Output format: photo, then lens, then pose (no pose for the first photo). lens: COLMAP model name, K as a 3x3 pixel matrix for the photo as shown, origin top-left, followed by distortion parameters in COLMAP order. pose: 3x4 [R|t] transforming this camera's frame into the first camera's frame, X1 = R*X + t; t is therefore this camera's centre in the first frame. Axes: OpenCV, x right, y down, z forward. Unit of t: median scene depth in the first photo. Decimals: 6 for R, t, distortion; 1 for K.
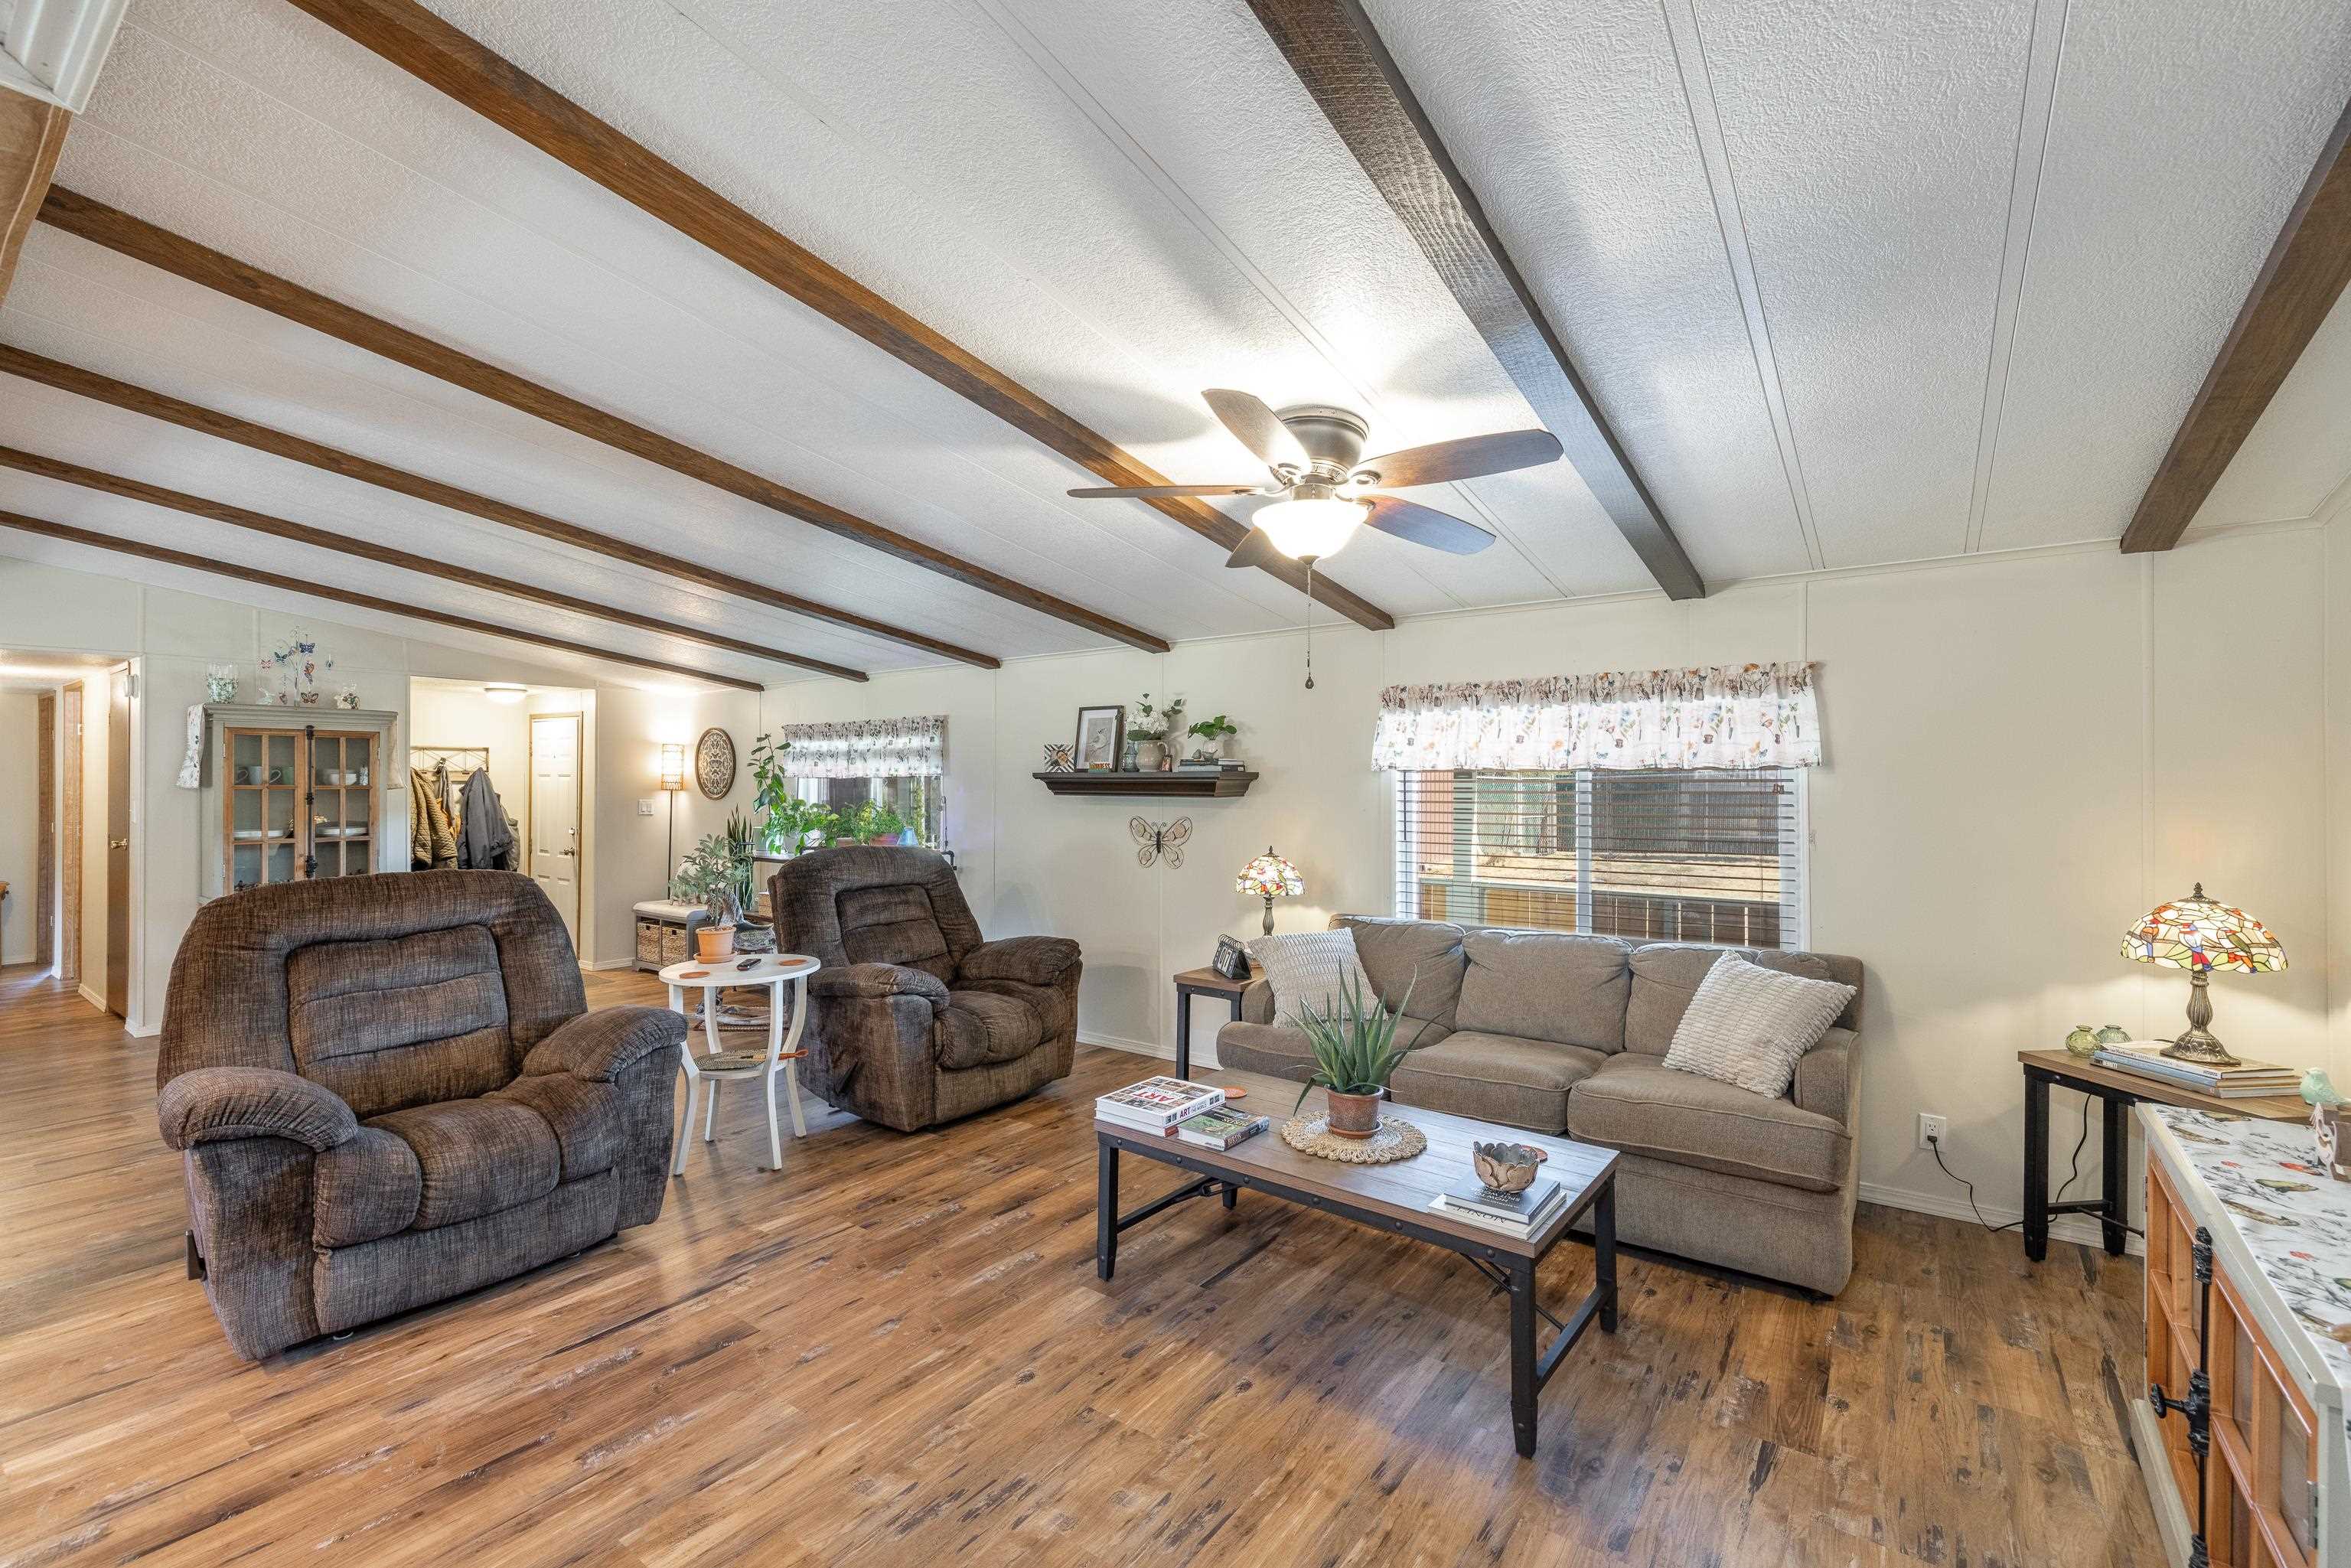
lens RADIAL K [[1010.7, 0, 1160.6], [0, 1010.7, 782.6], [0, 0, 1]] dist [-0.000612, 0.000005]
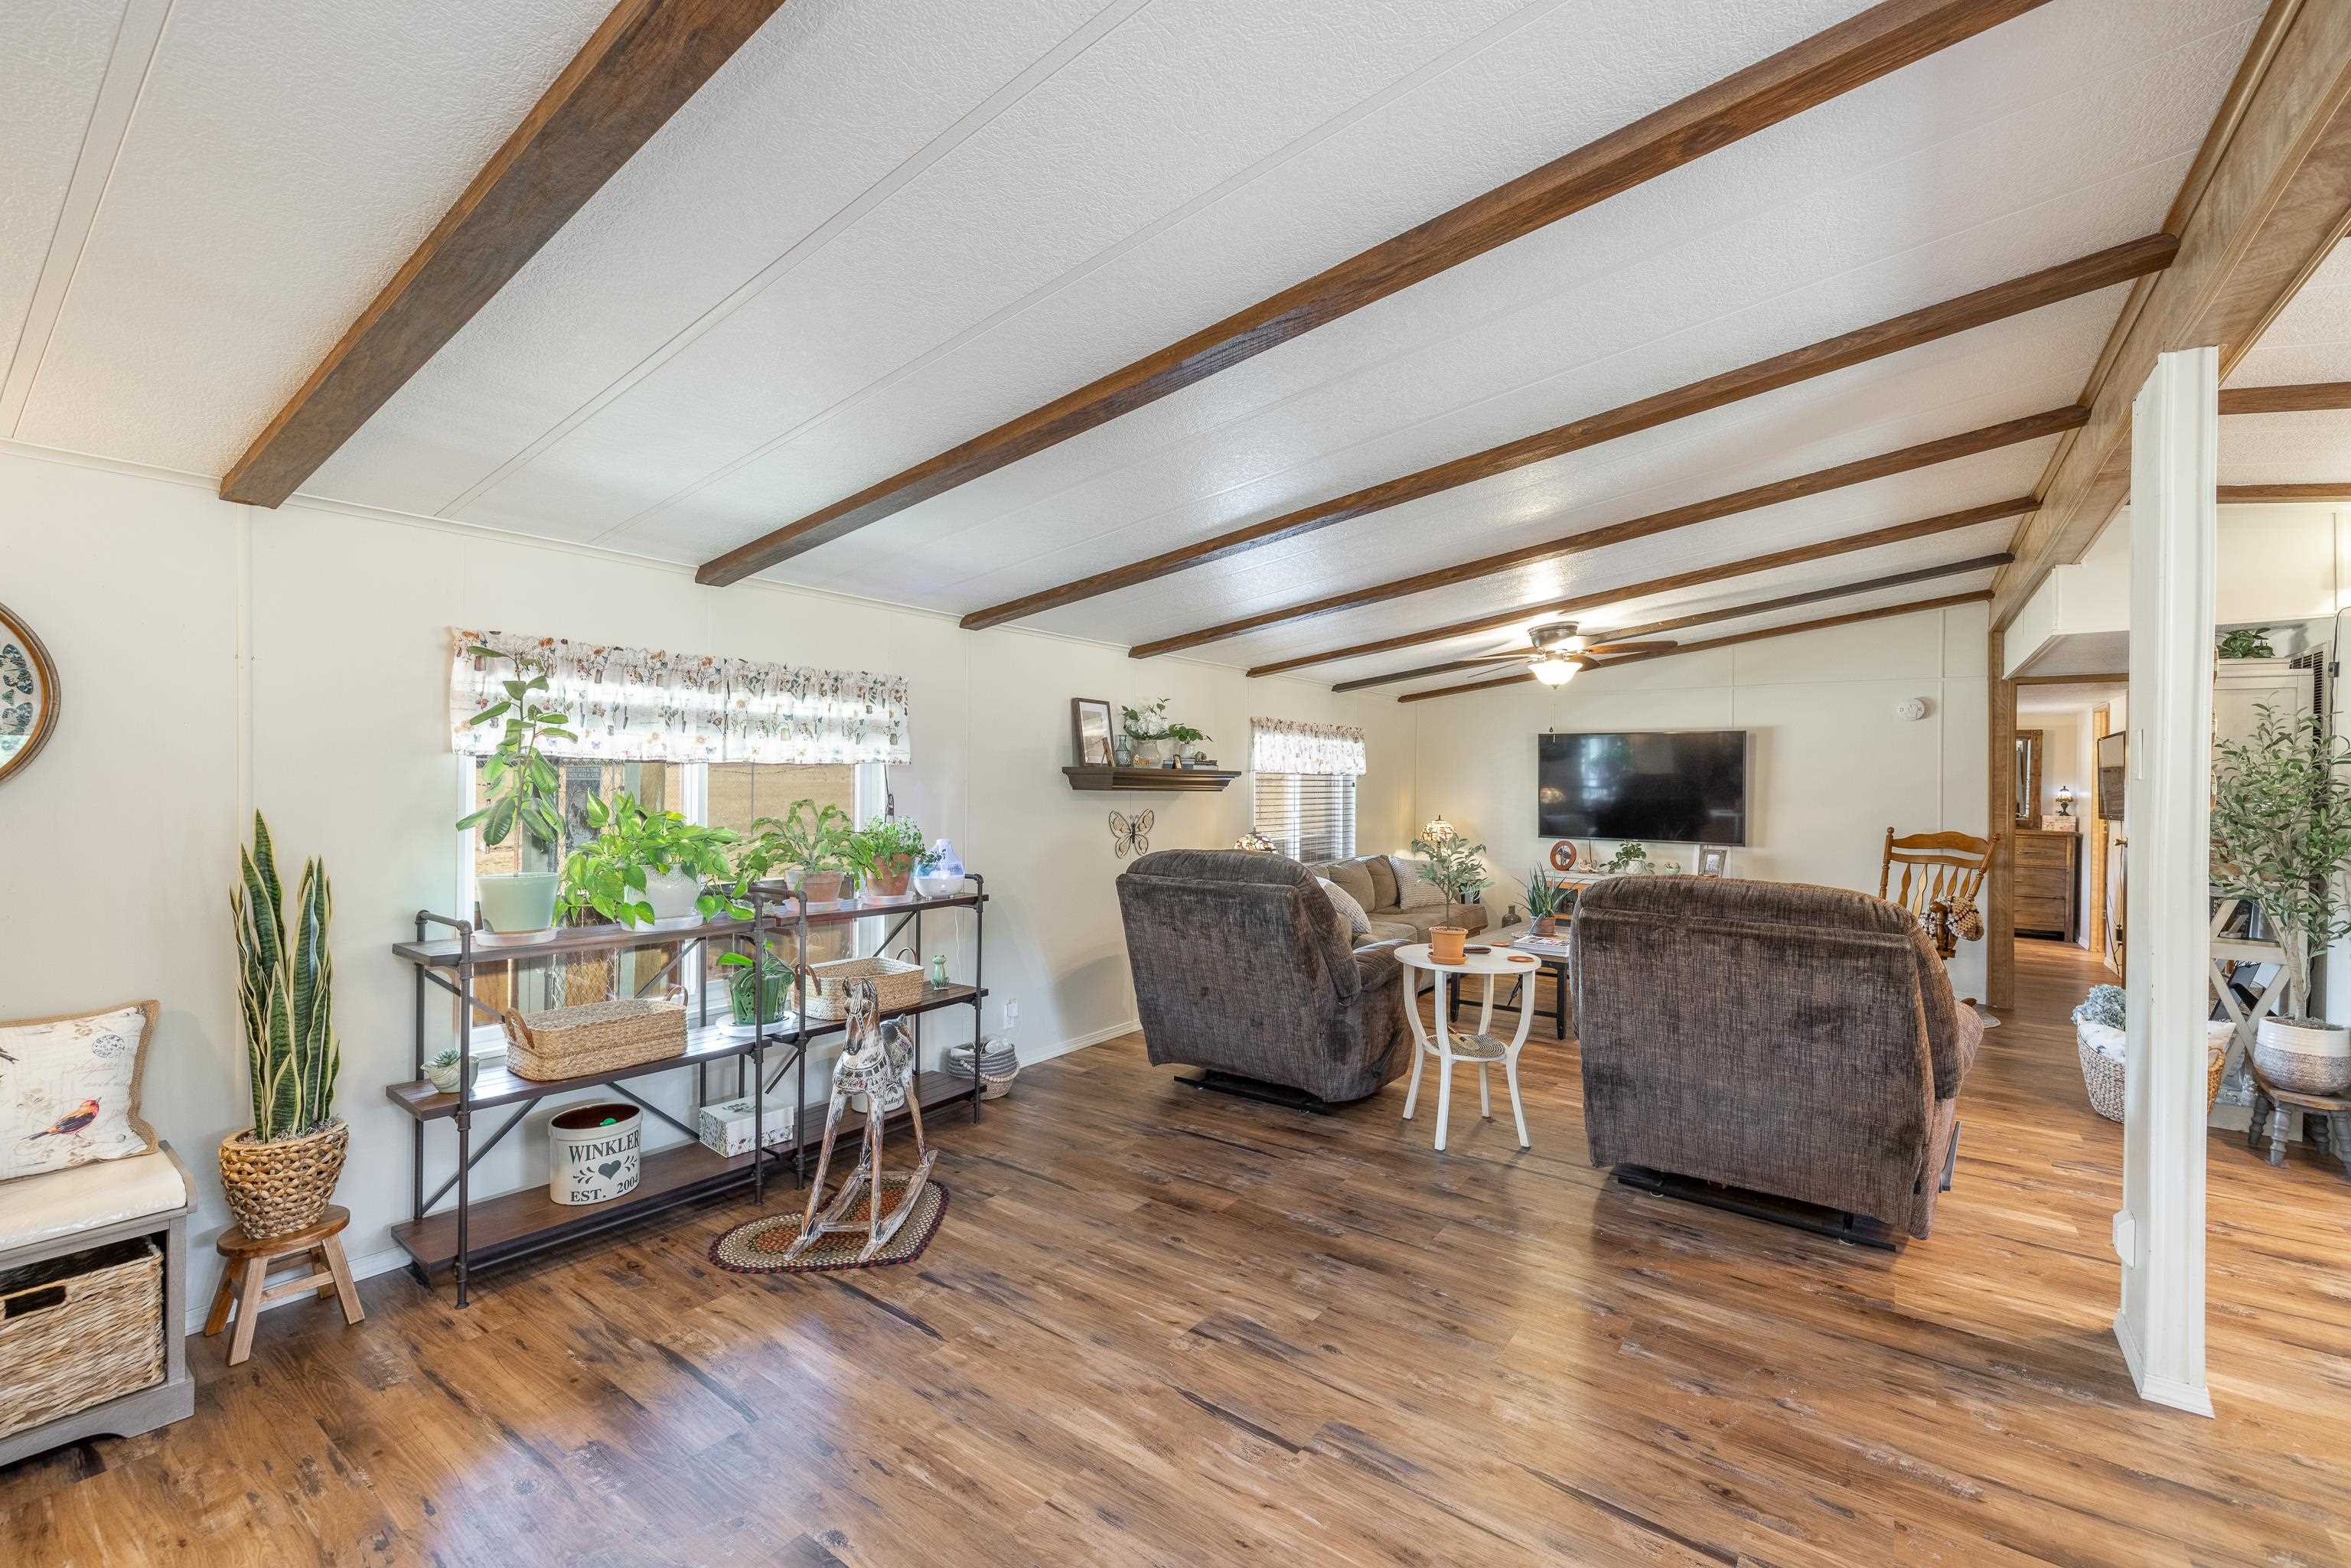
lens RADIAL K [[1010.7, 0, 1160.6], [0, 1010.7, 782.6], [0, 0, 1]] dist [-0.000612, 0.000005]
pose [[-0.015336, -0.002463, 0.999879, -1.120694], [-0.013459, 0.999907, 0.002257, 0.001909], [-0.999792, -0.013423, -0.015368, 1.022810]]
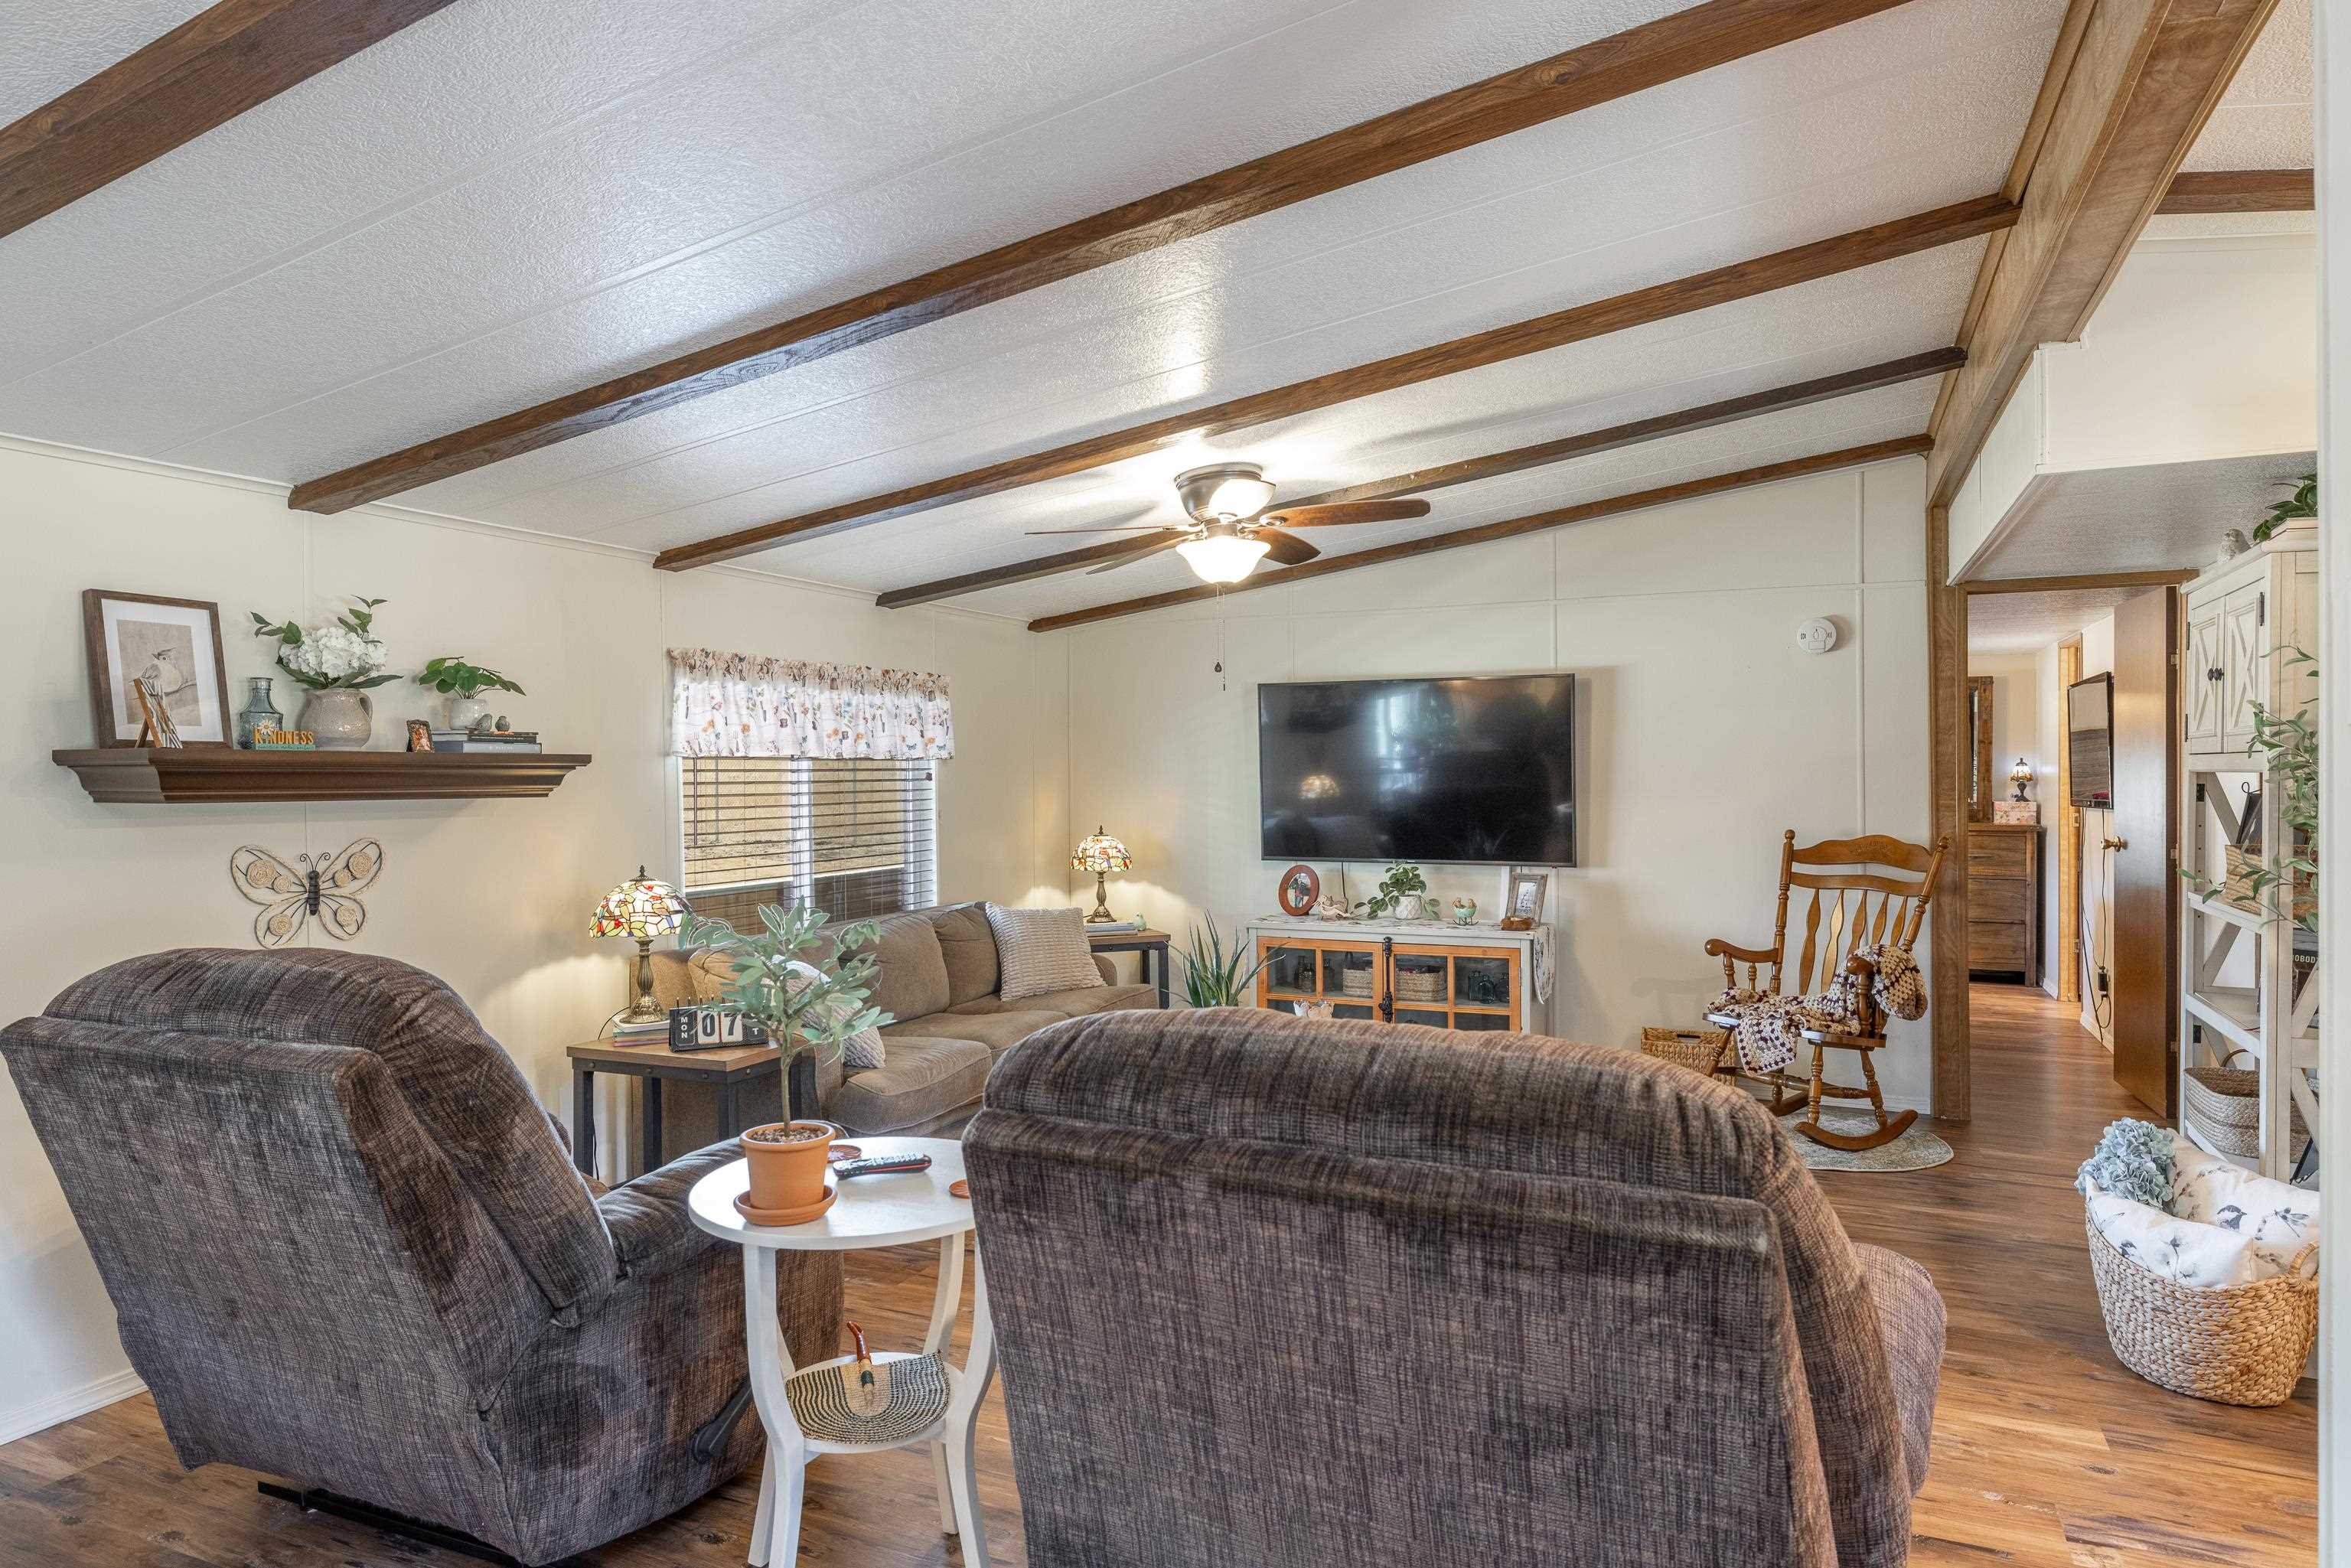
lens RADIAL K [[1442.8, 0, 1175.5], [0, 1442.8, 784.0], [0, 0, 1]] dist [-0.005629, -0.000296]
pose [[-0.223777, -0.006828, 0.974617, -0.811789], [0.005551, 0.999950, 0.008280, 0.001941], [-0.974625, 0.007263, -0.223728, 0.771738]]
